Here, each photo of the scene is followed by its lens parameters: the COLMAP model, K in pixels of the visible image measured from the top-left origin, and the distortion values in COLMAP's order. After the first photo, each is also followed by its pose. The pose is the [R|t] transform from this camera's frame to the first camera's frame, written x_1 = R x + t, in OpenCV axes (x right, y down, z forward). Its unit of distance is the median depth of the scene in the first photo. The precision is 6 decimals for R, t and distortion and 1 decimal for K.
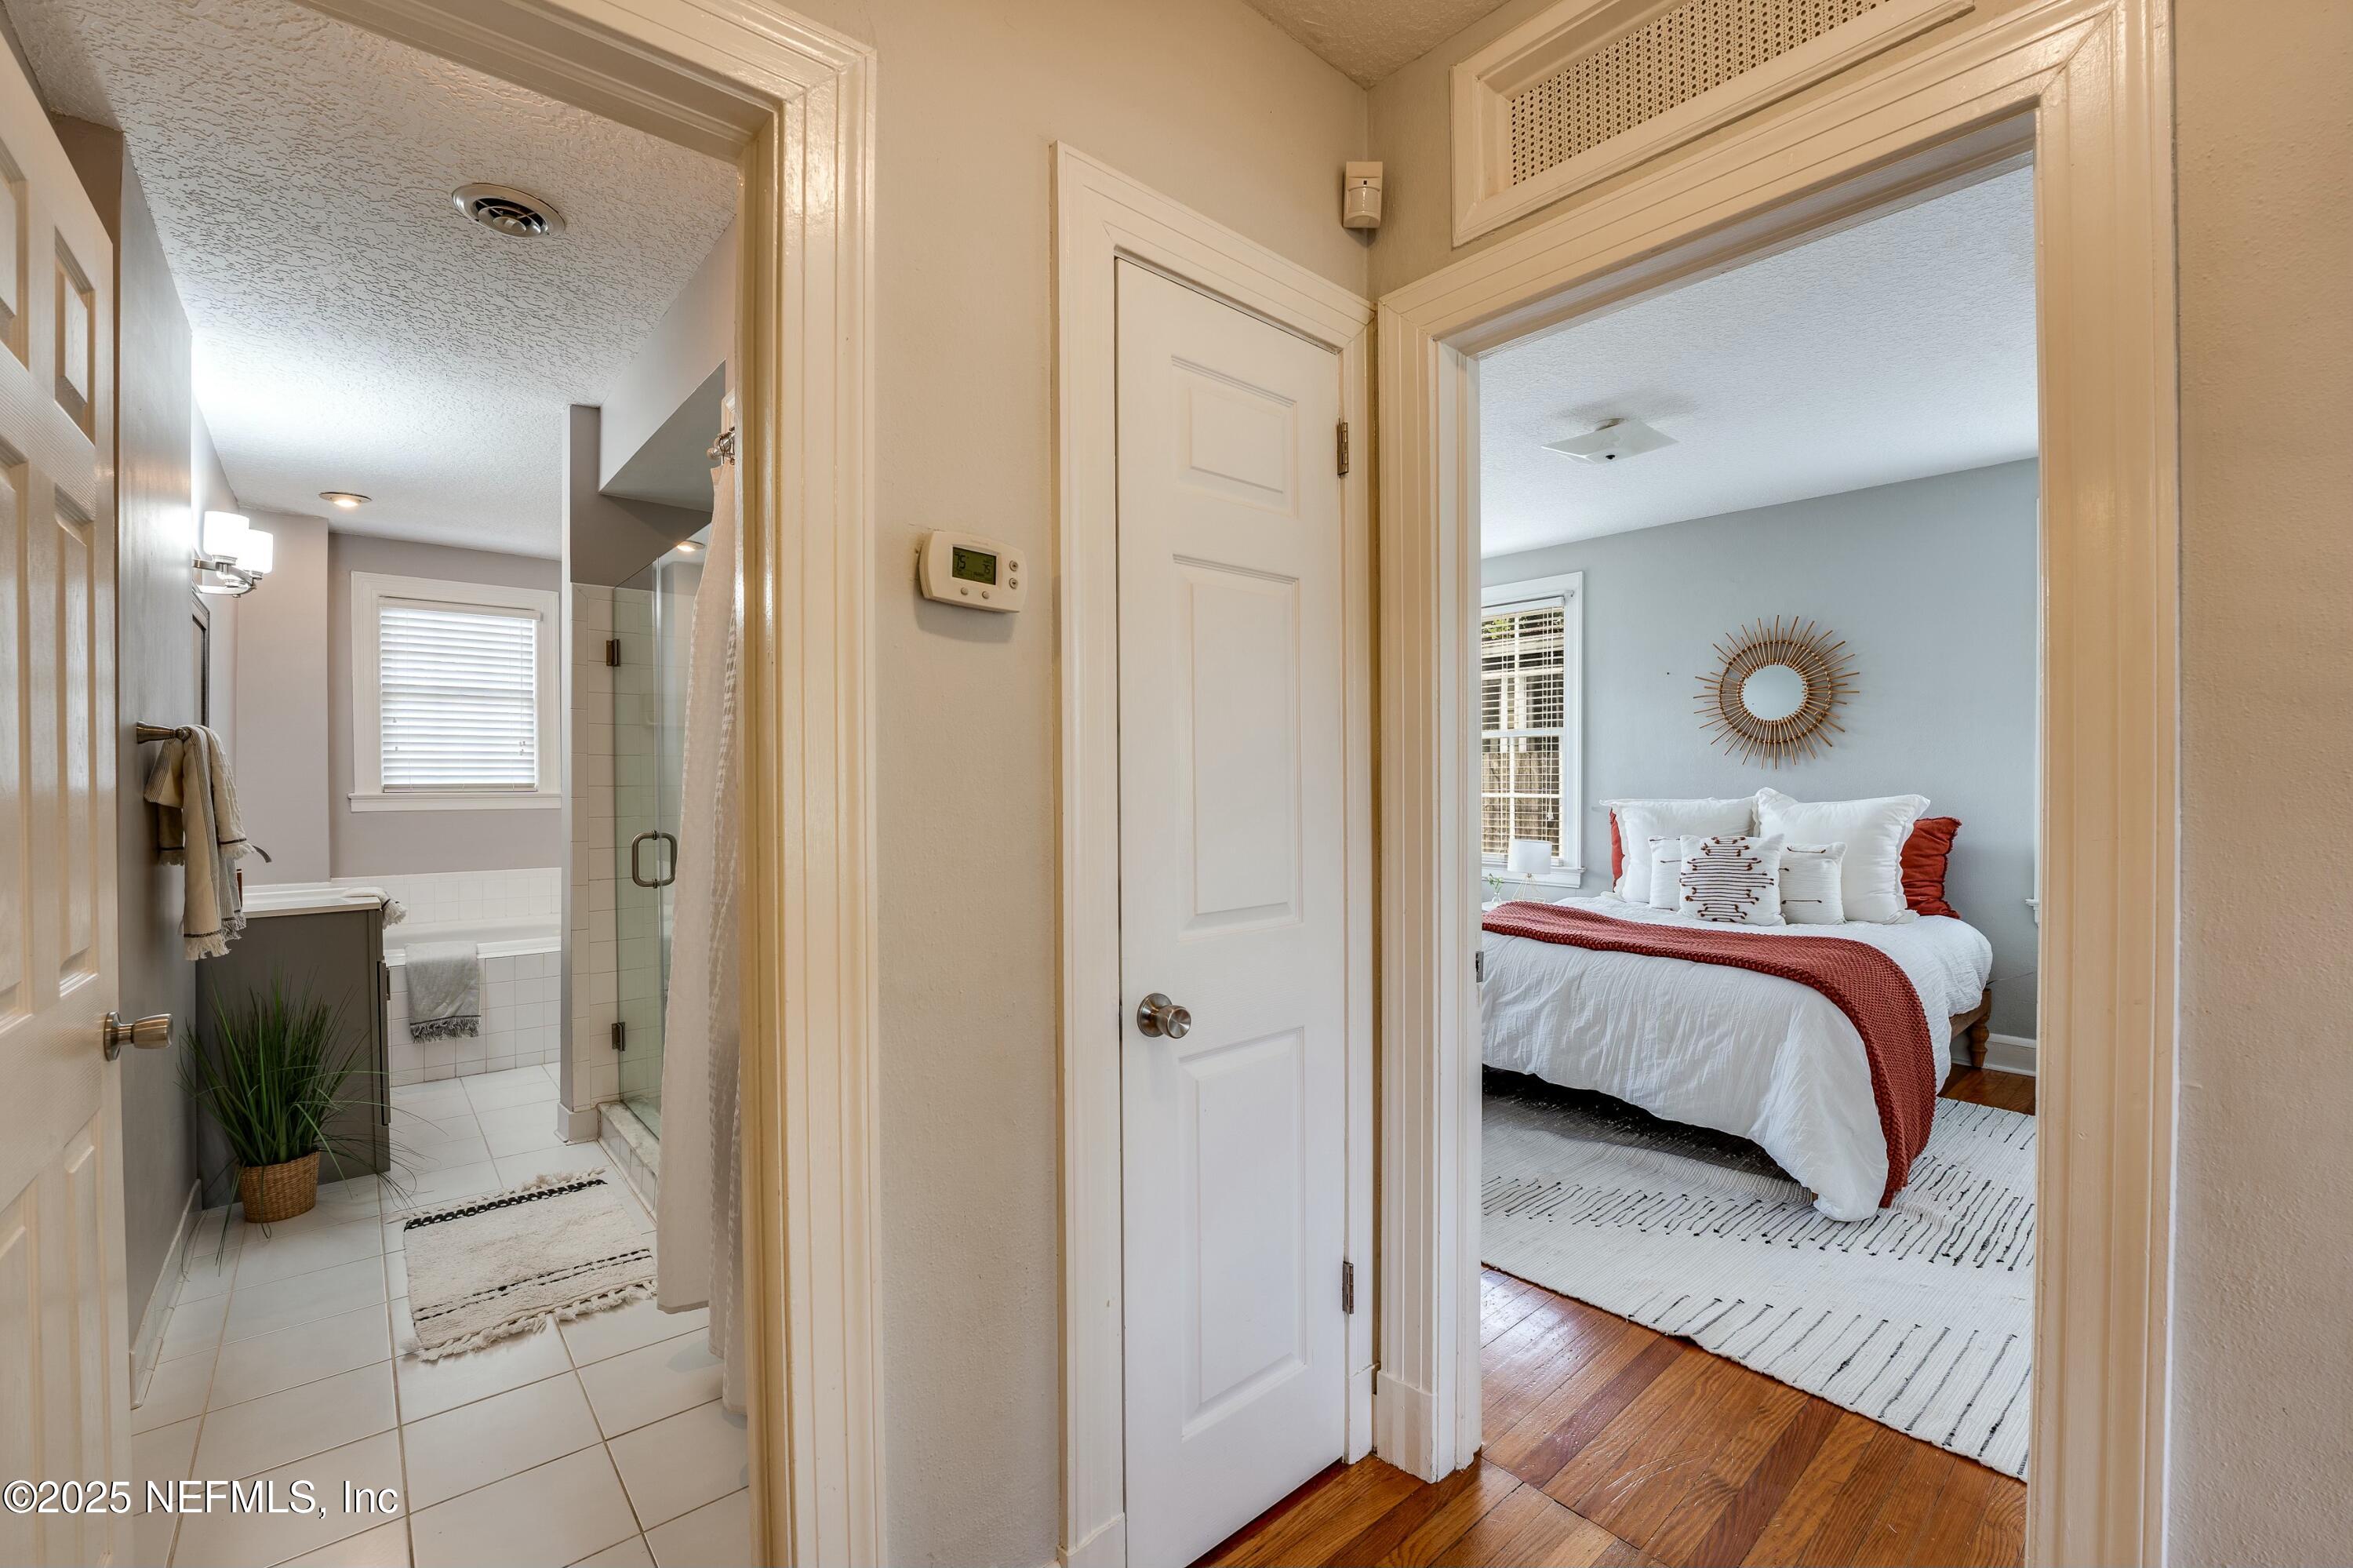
lens RADIAL K [[965.7, 0, 1189.0], [0, 965.7, 783.3], [0, 0, 1]] dist [-0.026767, -0.000737]
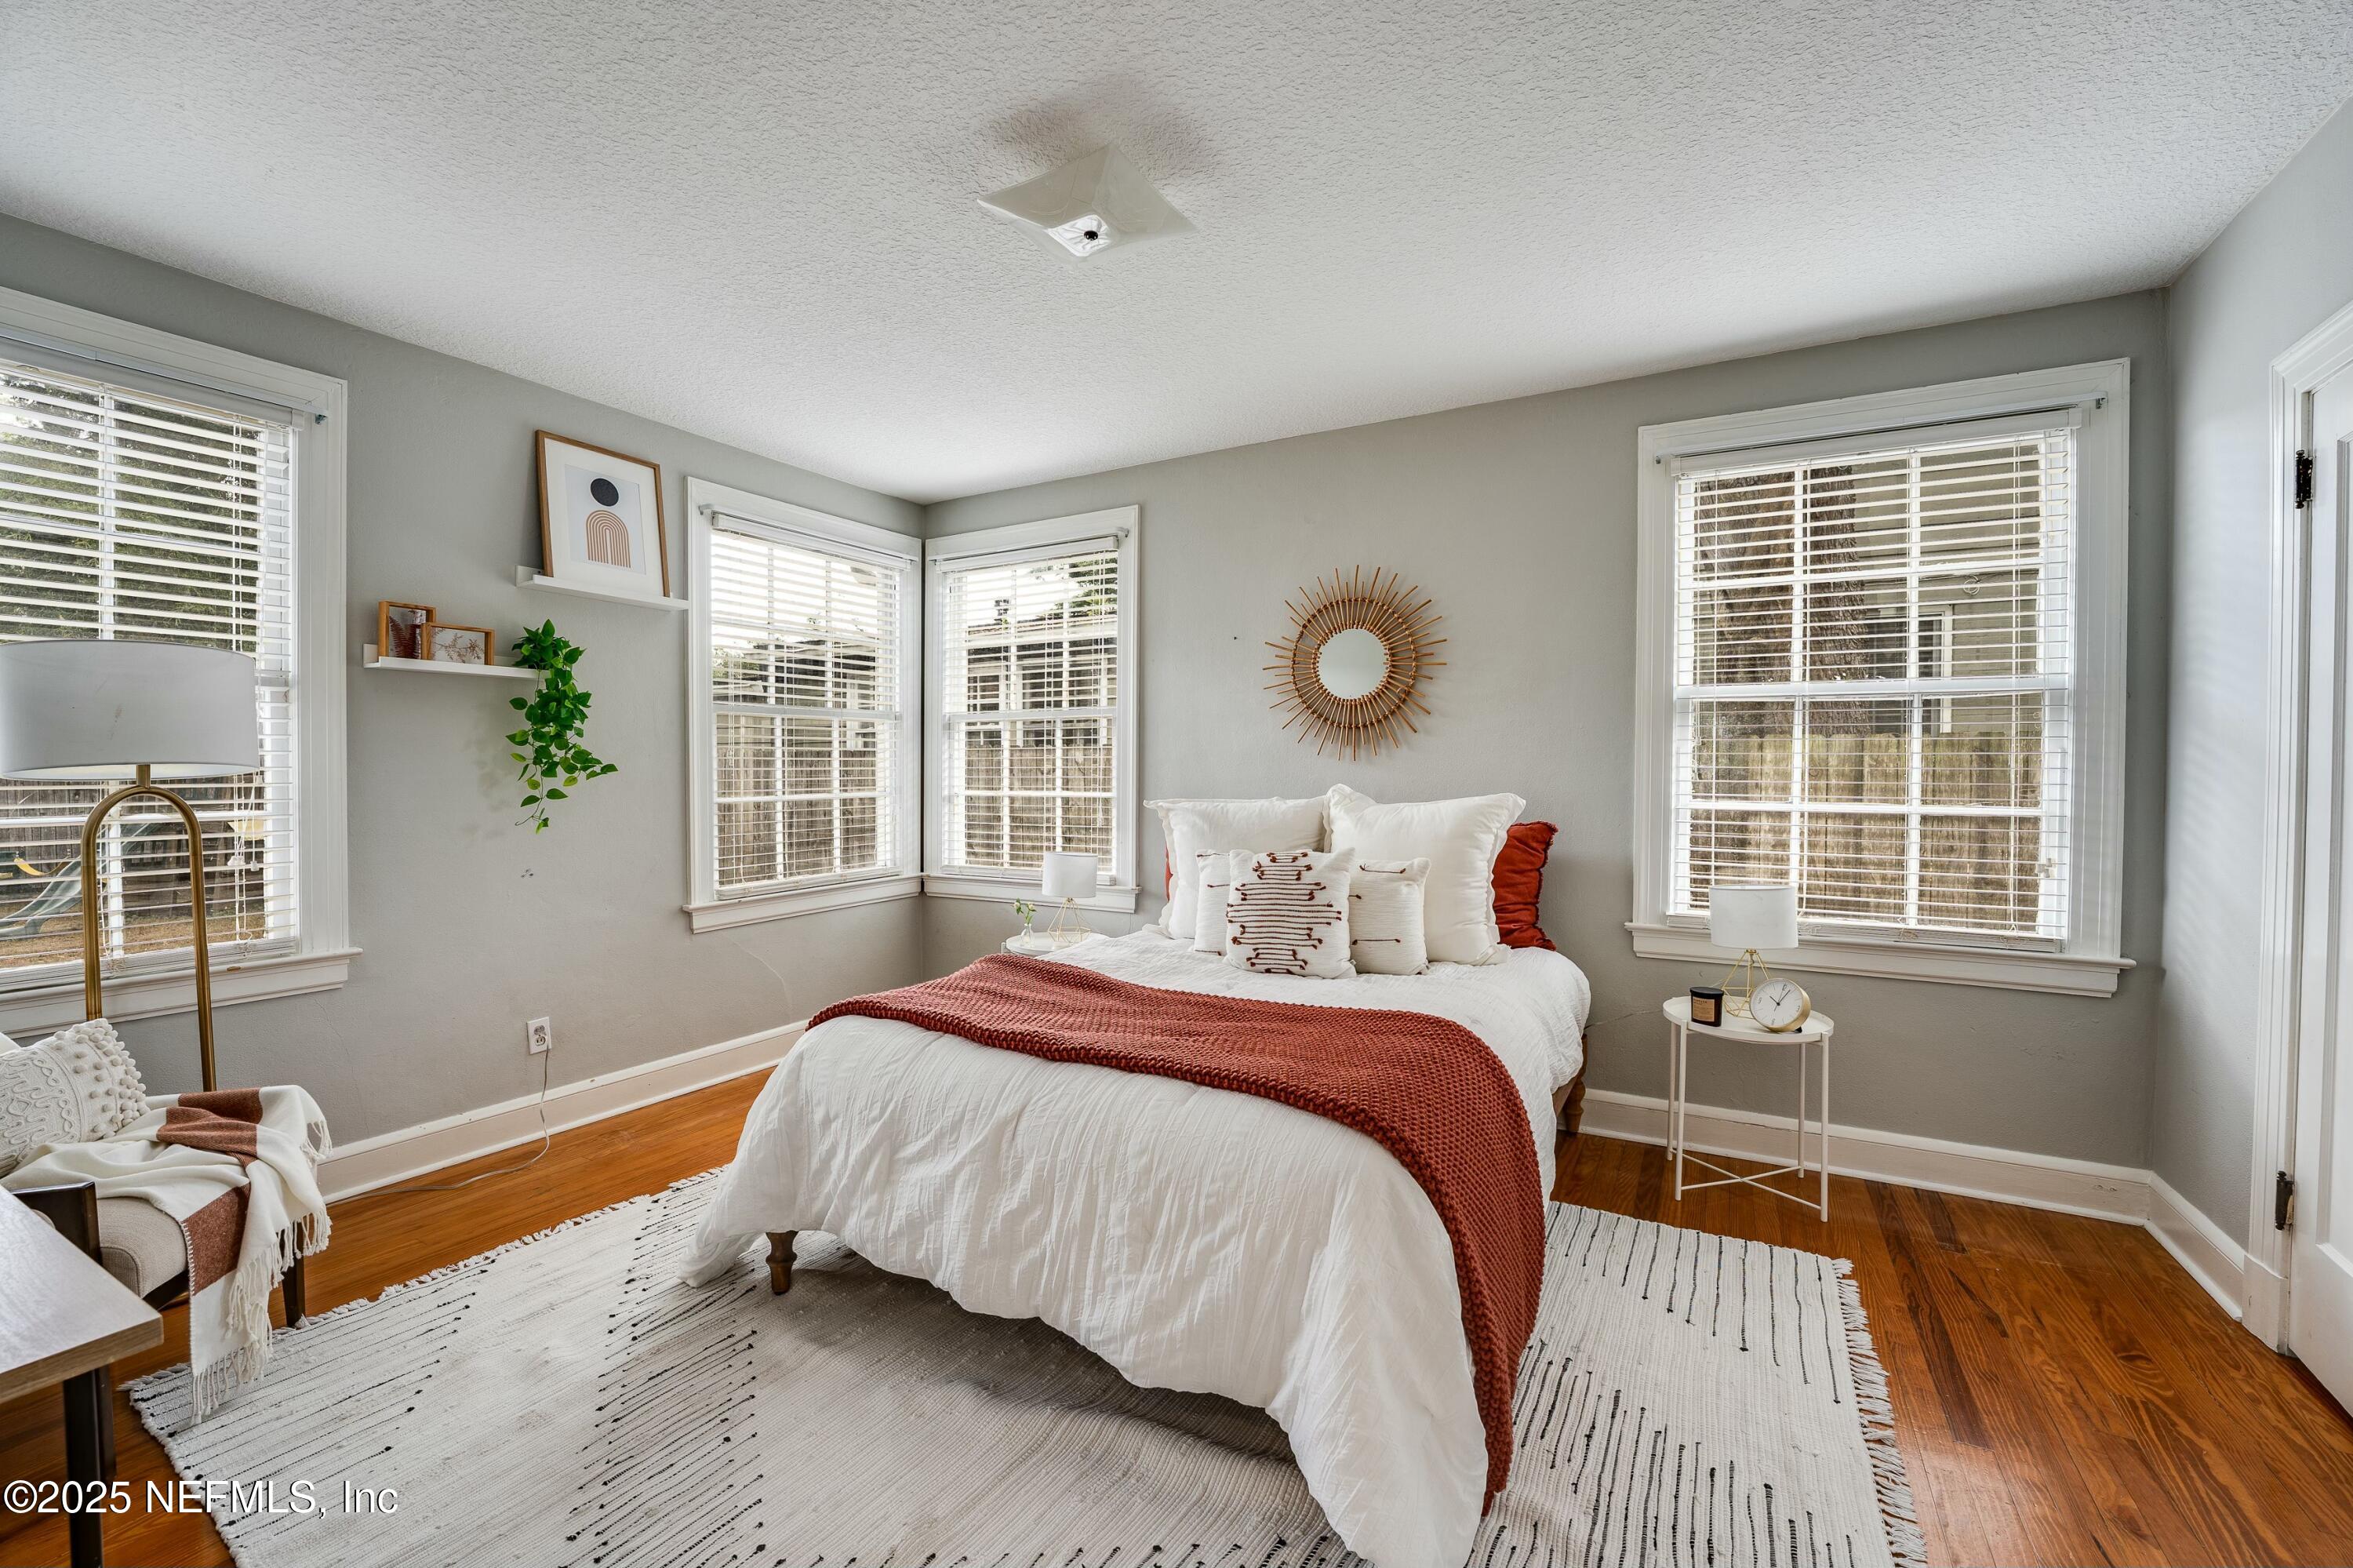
lens RADIAL K [[965.7, 0, 1177.7], [0, 965.7, 786.1], [0, 0, 1]] dist [-0.026767, -0.000737]
pose [[0.942360, 0.001647, 0.334595, 0.252627], [-0.004021, 0.999971, 0.006405, 0.001941], [-0.334575, -0.007381, 0.942340, 0.358177]]
